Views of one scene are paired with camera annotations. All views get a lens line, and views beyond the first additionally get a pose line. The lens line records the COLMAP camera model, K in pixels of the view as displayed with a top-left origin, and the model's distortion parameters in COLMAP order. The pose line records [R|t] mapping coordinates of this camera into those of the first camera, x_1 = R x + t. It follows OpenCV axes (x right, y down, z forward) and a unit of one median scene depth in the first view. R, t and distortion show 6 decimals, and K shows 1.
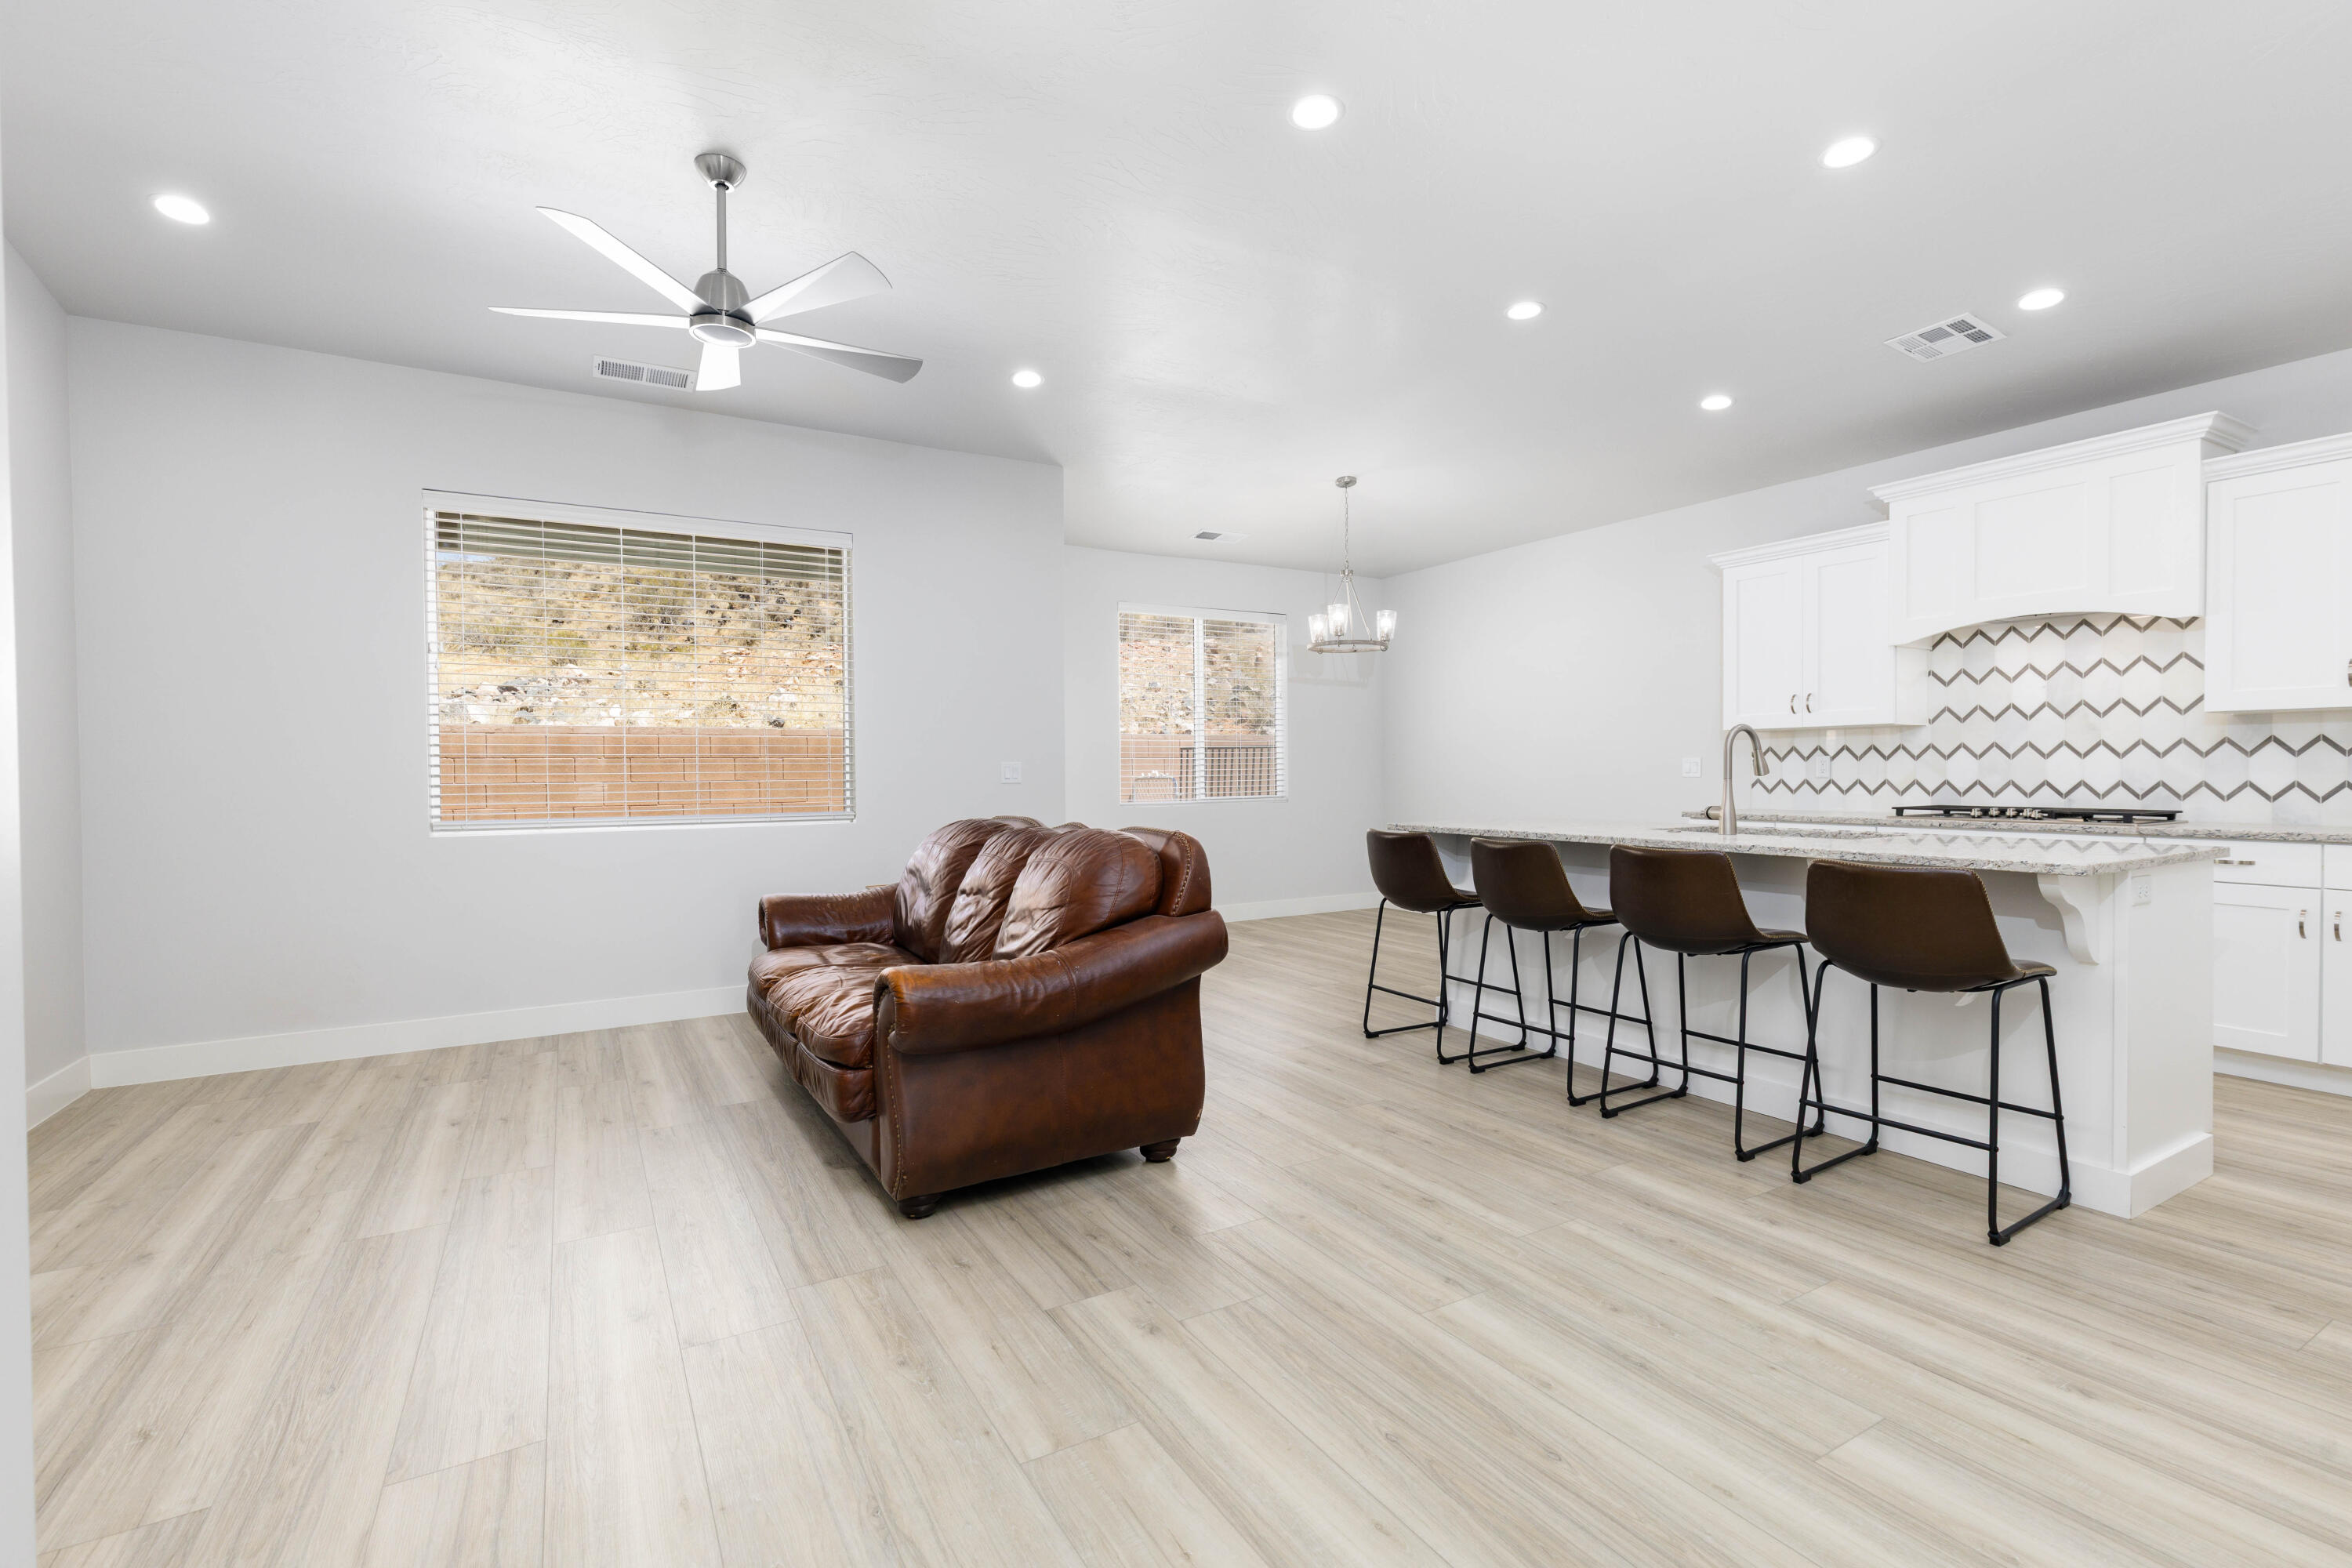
lens RADIAL K [[1051.3, 0, 1175.9], [0, 1051.3, 788.9], [0, 0, 1]] dist [0.001667, 0.000796]
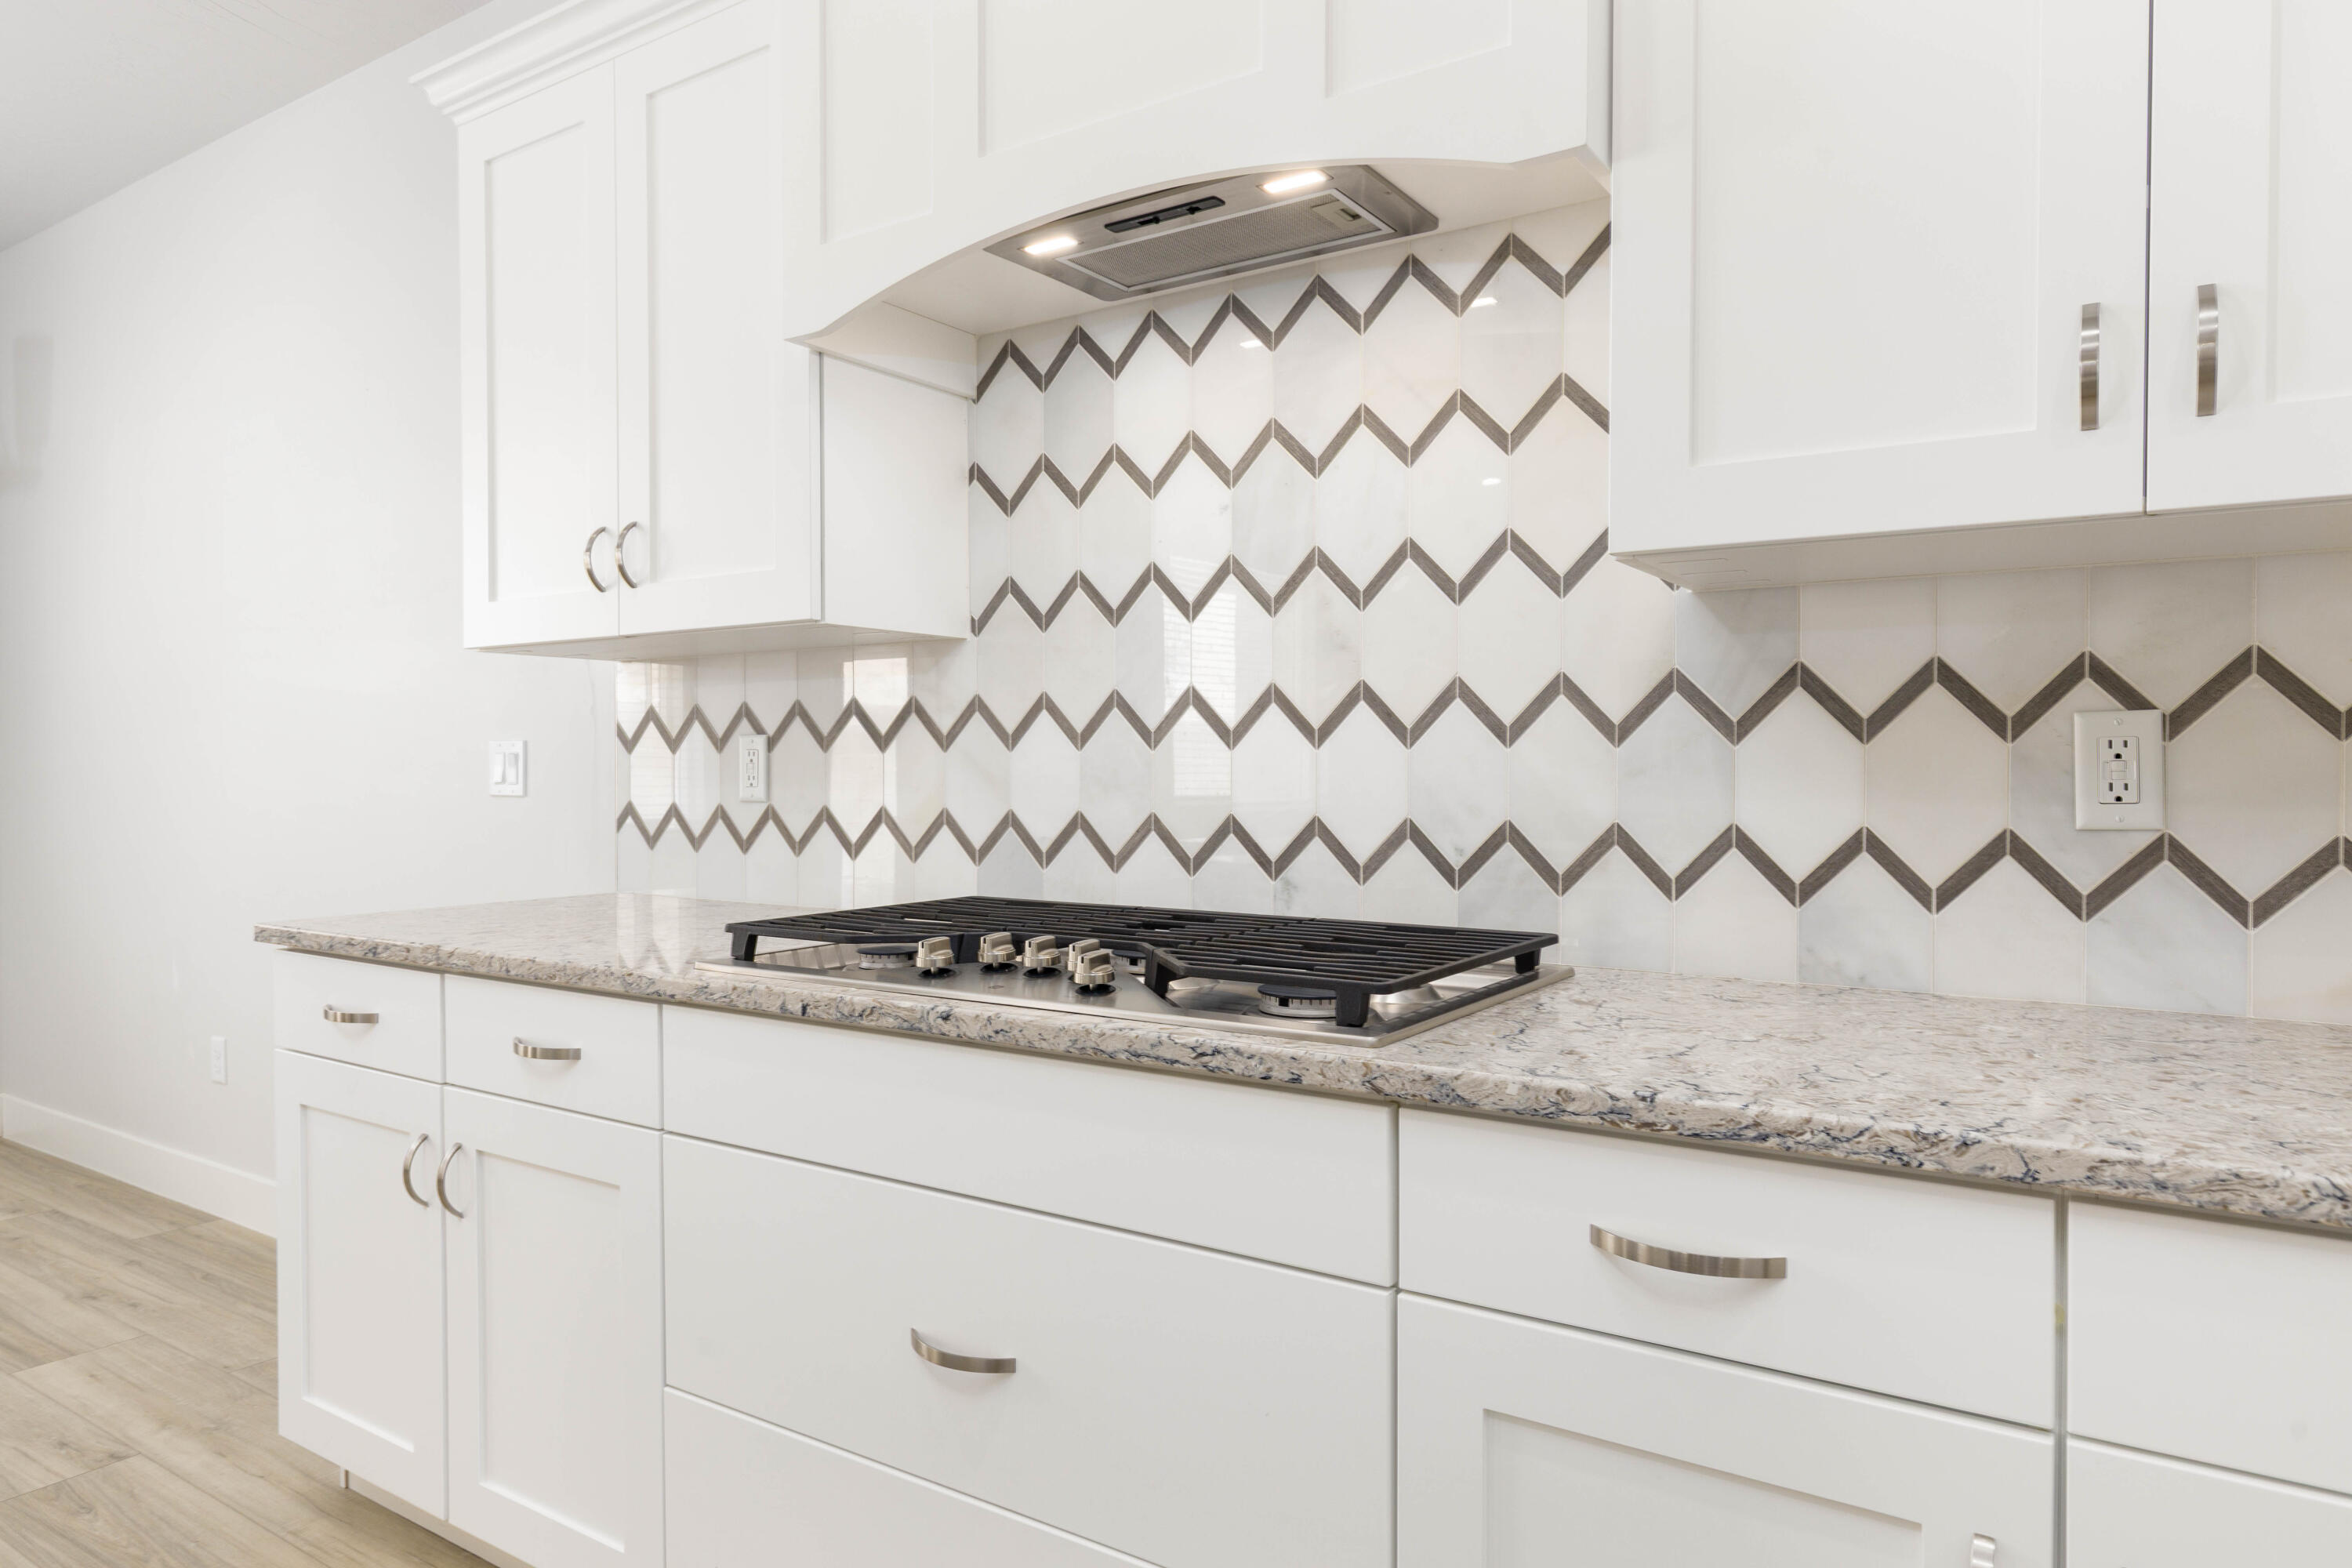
lens RADIAL K [[1448.0, 0, 1181.1], [0, 1448.0, 783.3], [0, 0, 1]] dist [-0.000367, 0.000095]
pose [[0.898710, -0.001119, 0.438541, 0.690609], [0.003862, 0.999978, -0.005362, -0.017262], [-0.438525, 0.006513, 0.898695, 0.692688]]
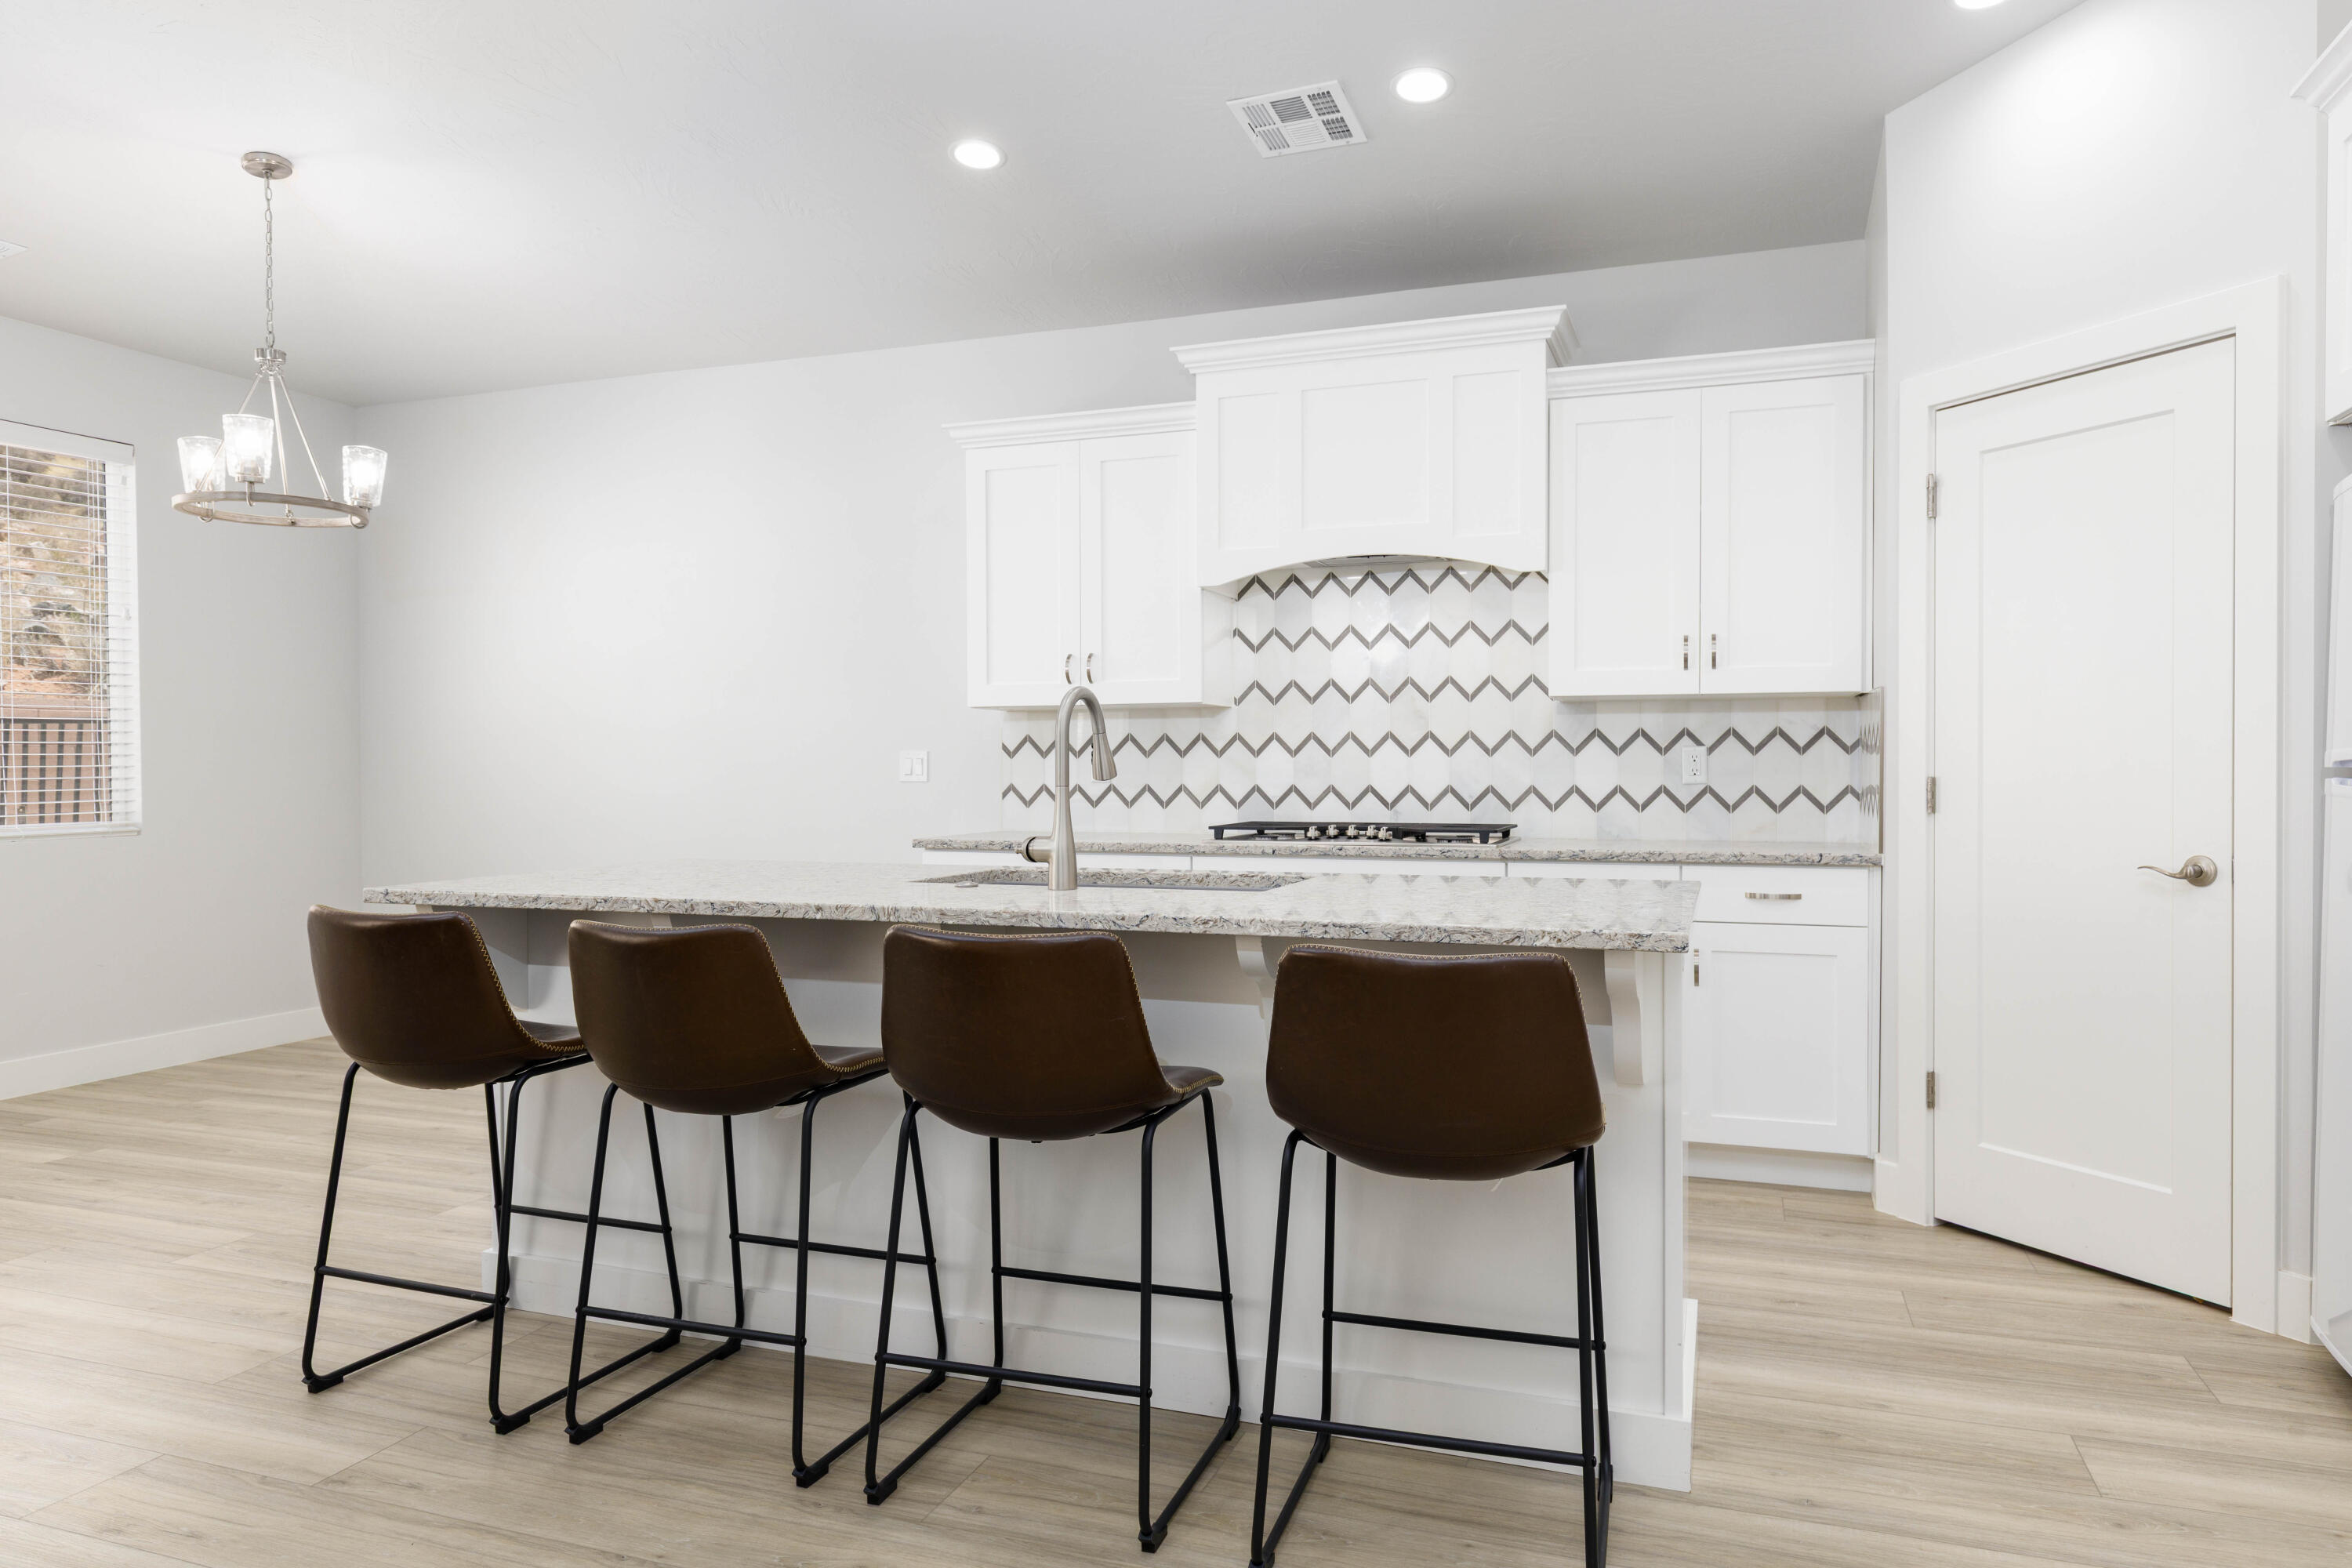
lens RADIAL K [[1492.2, 0, 1179.6], [0, 1492.2, 785.1], [0, 0, 1]] dist [0.010854, -0.002371]
pose [[0.771852, -0.002796, 0.635796, 0.068909], [0.008747, 0.999942, -0.006221, -0.003429], [-0.635742, 0.010363, 0.771832, 0.308503]]
